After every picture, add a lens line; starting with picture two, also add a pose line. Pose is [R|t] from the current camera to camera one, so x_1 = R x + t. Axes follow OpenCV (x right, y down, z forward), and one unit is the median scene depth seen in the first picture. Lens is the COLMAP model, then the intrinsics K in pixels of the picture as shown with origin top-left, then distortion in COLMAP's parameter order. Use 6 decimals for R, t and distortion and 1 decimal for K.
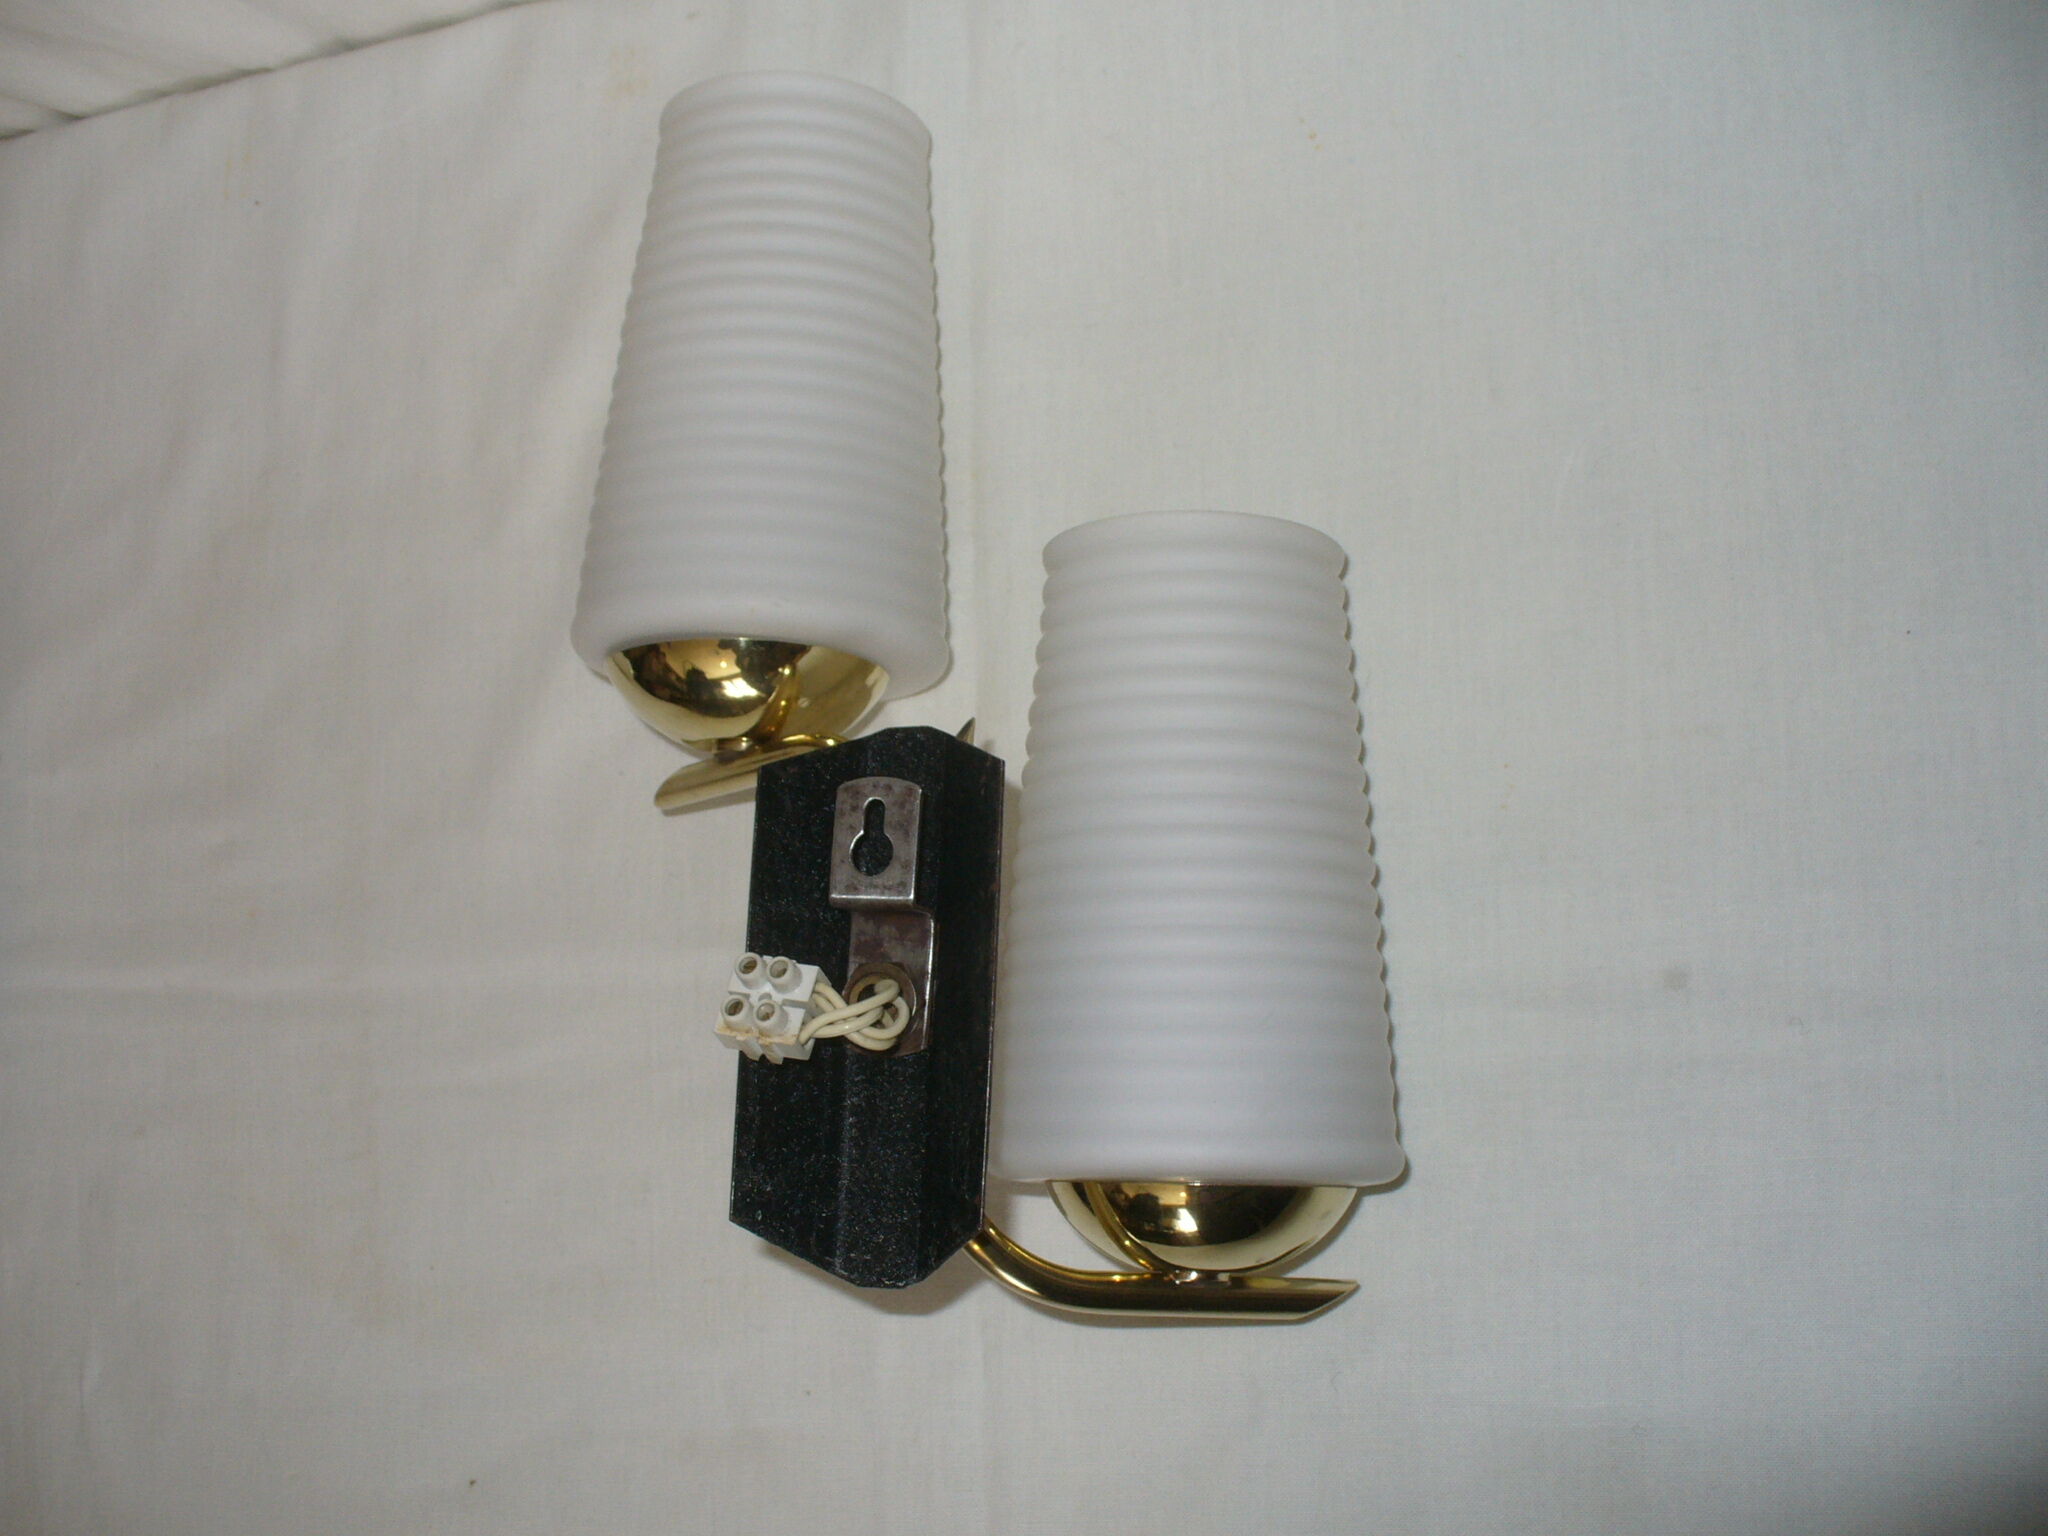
lens RADIAL K [[2278.2, 0, 1024.0], [0, 2278.2, 768.0], [0, 0, 1]] dist [-0.172949, -0.018117]
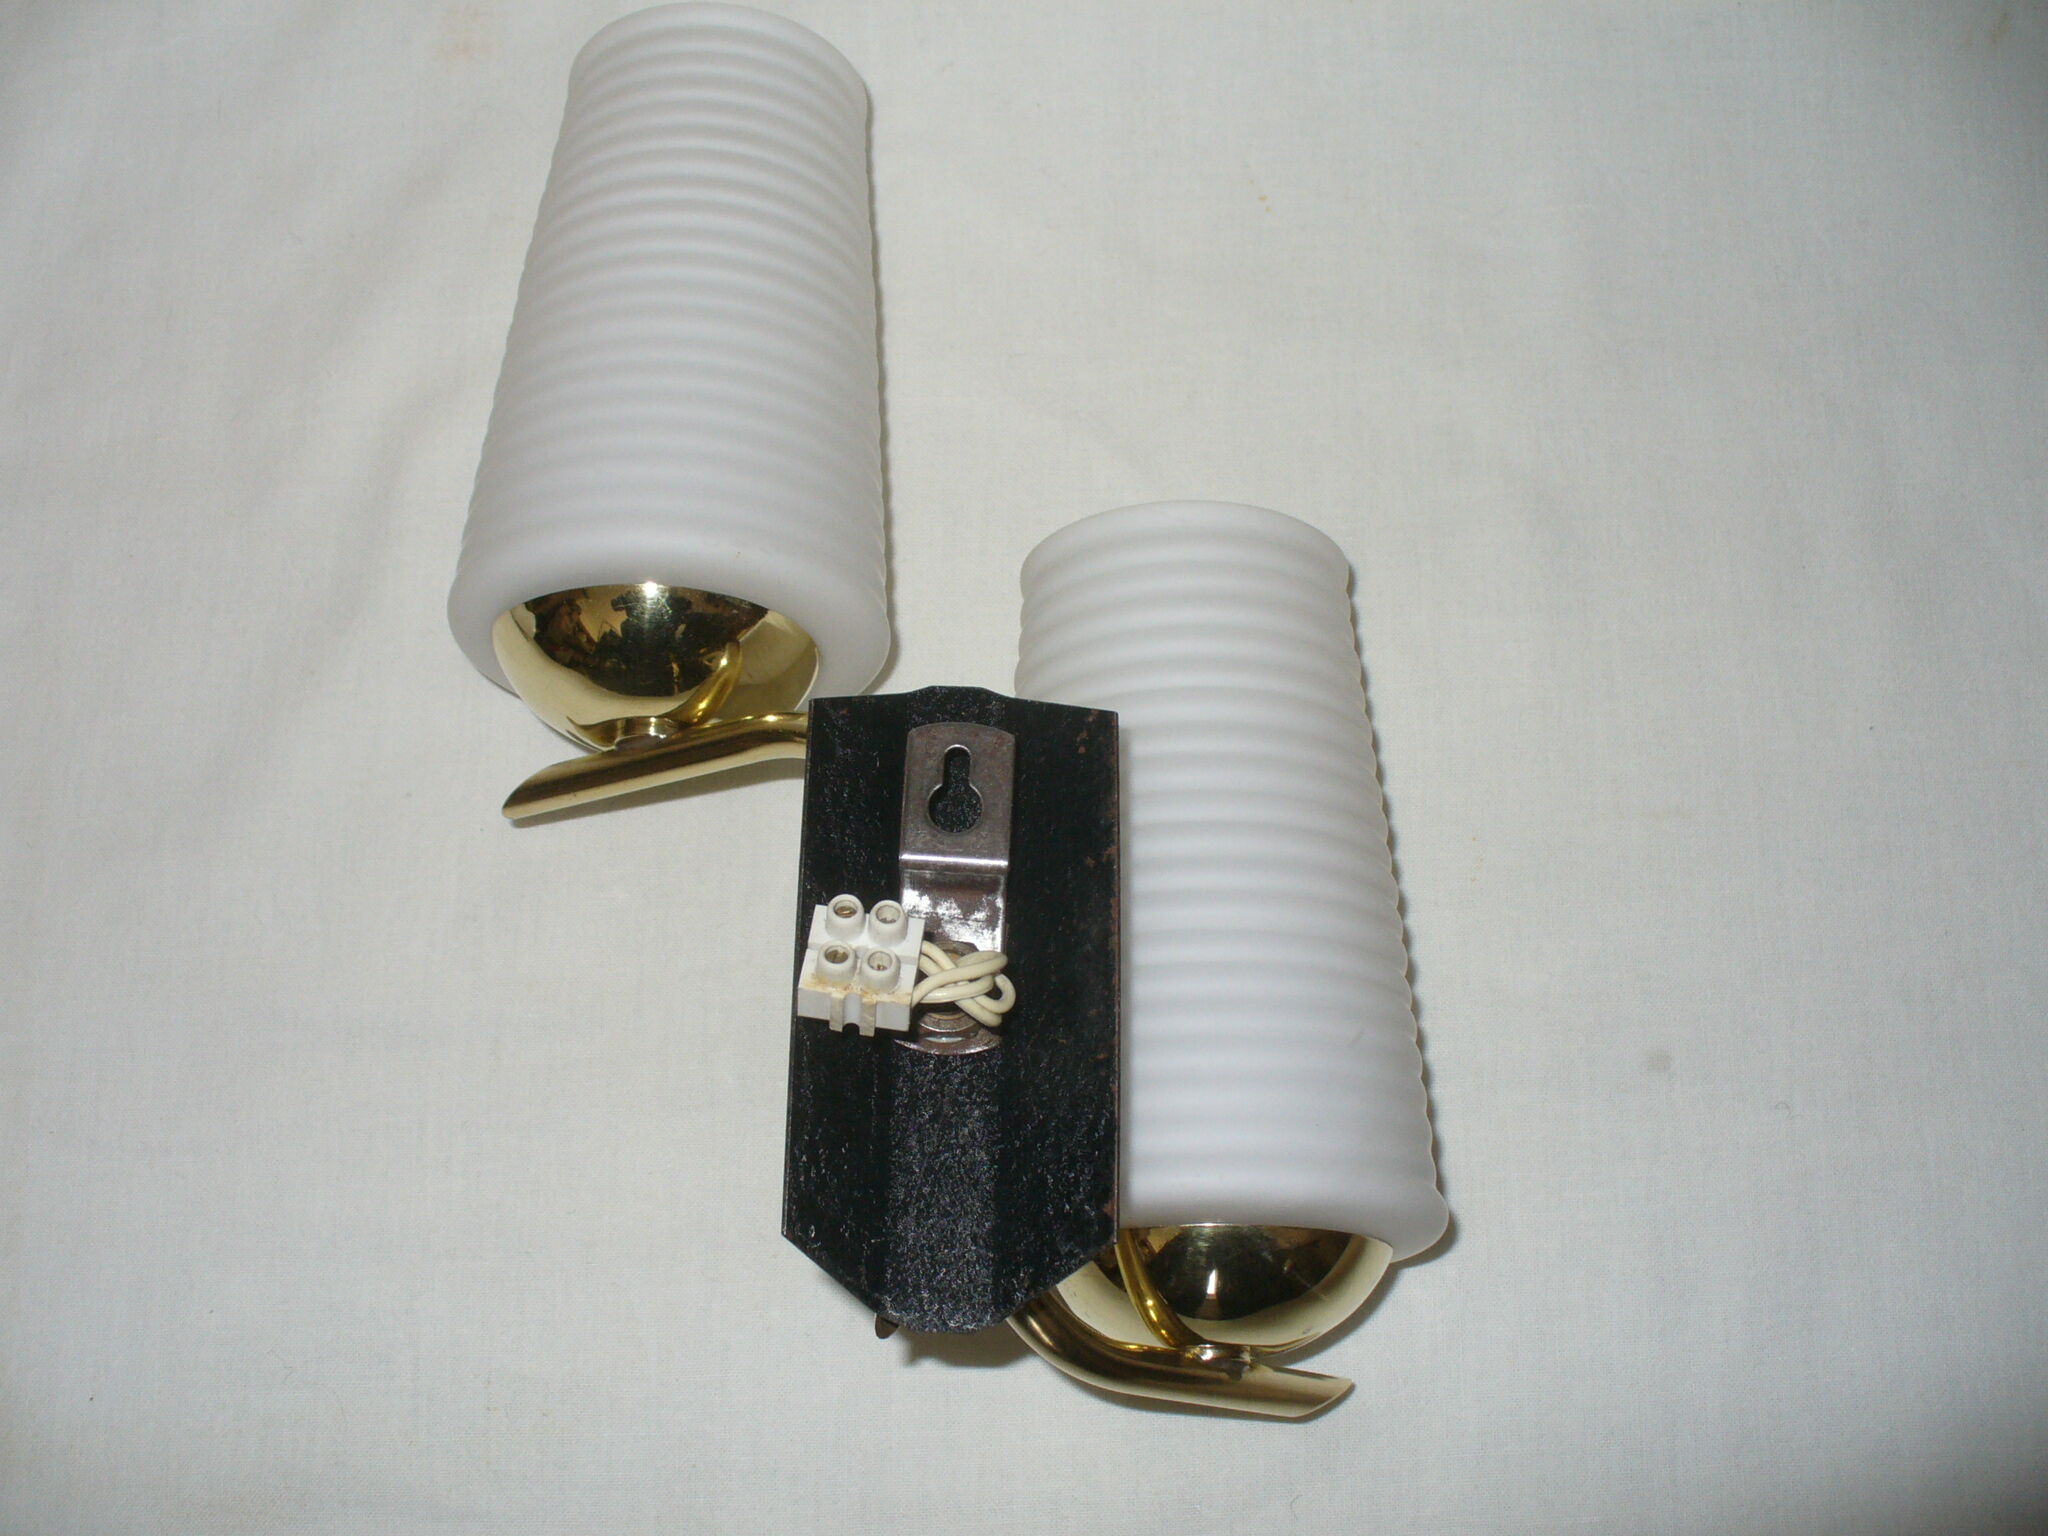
lens RADIAL K [[2278.2, 0, 1024.0], [0, 2278.2, 768.0], [0, 0, 1]] dist [-0.172949, -0.018117]
pose [[0.933827, 0.114275, 0.338981, -0.302953], [-0.053924, 0.981743, -0.182411, 0.161189], [-0.353637, 0.152061, 0.922940, 0.196484]]
